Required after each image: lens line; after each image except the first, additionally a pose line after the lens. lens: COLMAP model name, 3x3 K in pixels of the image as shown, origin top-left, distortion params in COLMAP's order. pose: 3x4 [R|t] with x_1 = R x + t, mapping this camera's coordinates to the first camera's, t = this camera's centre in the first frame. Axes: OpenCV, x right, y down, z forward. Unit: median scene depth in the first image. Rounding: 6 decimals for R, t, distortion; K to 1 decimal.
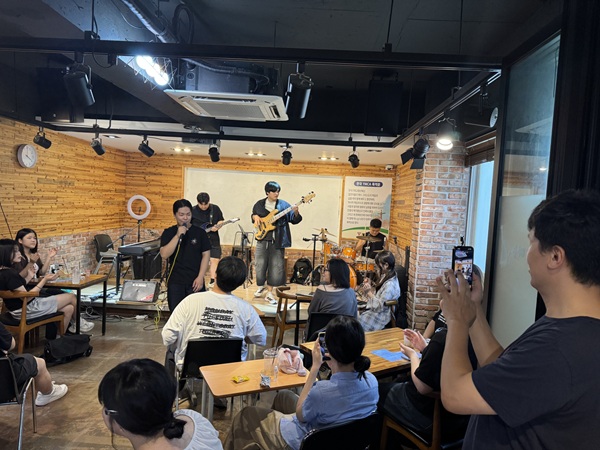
lens RADIAL K [[420.6, 0, 305.4], [0, 420.6, 231.8], [0, 0, 1]] dist [0.028551, -0.032653]
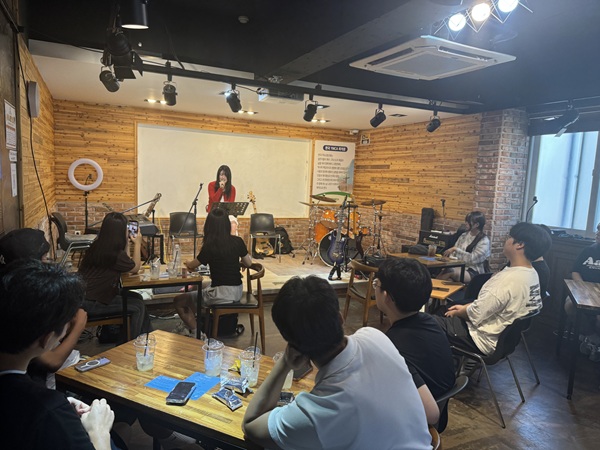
lens RADIAL K [[420.6, 0, 298.8], [0, 420.6, 229.3], [0, 0, 1]] dist [0.028551, -0.032653]
pose [[0.891657, -0.070190, 0.447237, -0.494517], [0.034771, 0.995607, 0.086930, -0.015791], [-0.451374, -0.061961, 0.890181, 0.175336]]
